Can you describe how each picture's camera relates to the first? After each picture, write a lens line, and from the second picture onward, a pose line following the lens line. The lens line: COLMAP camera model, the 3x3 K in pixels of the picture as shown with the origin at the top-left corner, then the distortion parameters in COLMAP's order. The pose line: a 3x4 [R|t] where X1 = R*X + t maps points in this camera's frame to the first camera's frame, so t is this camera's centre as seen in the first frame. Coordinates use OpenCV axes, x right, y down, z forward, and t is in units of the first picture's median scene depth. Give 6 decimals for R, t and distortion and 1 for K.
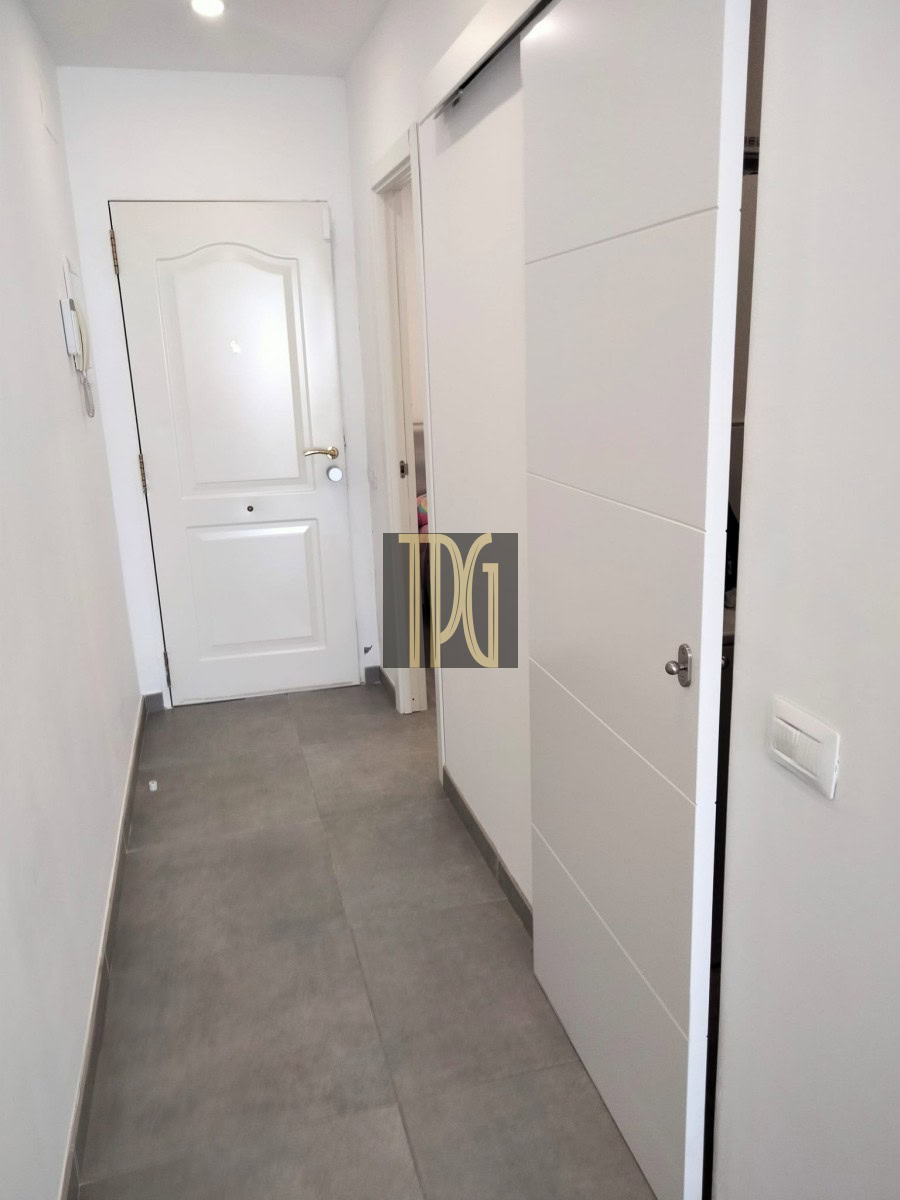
lens RADIAL K [[902.7, 0, 453.5], [0, 902.7, 587.5], [0, 0, 1]] dist [0.023035, 0.005286]
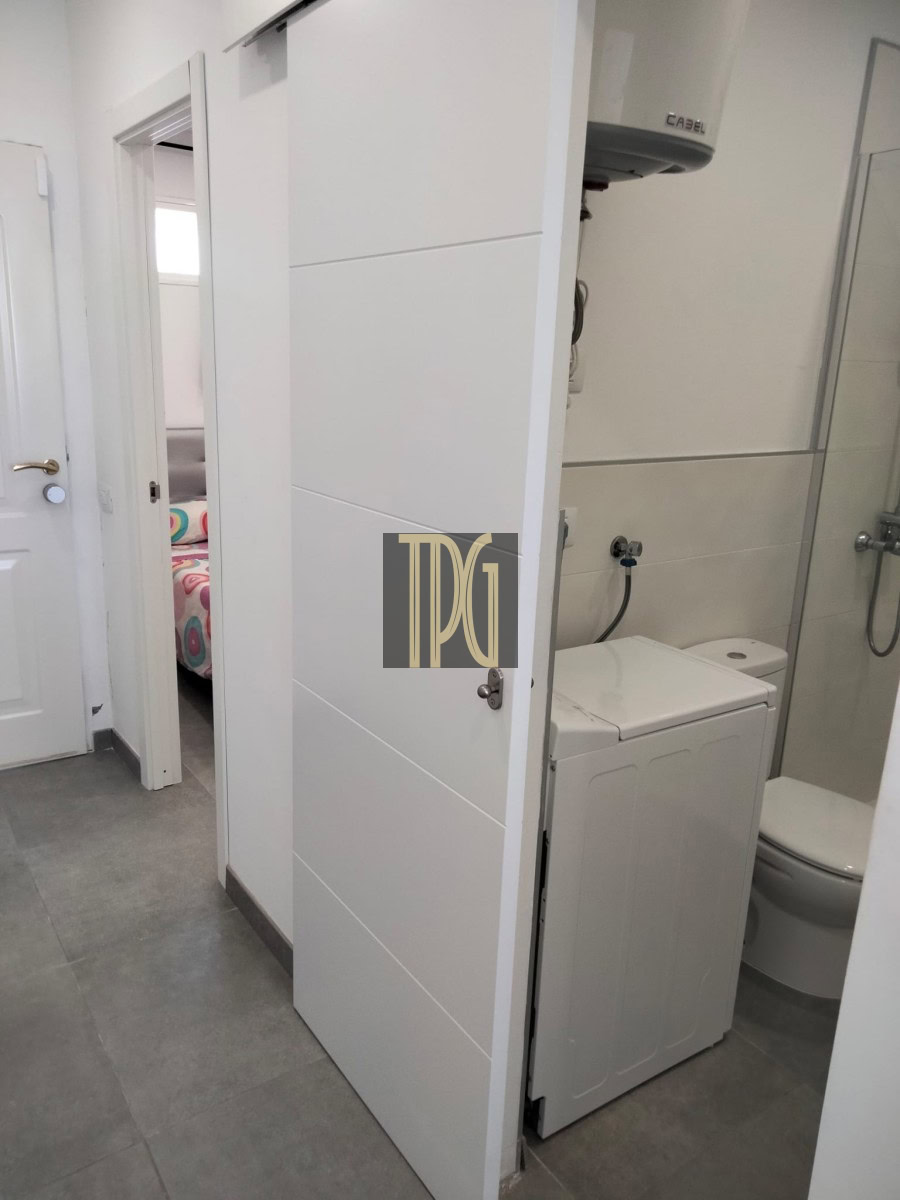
lens RADIAL K [[896.0, 0, 447.5], [0, 896.0, 588.6], [0, 0, 1]] dist [0.031287, -0.022675]
pose [[0.941897, -0.014825, 0.335574, -0.079626], [0.016553, 0.999860, -0.002288, -0.038248], [-0.335493, 0.007709, 0.942011, 0.153674]]
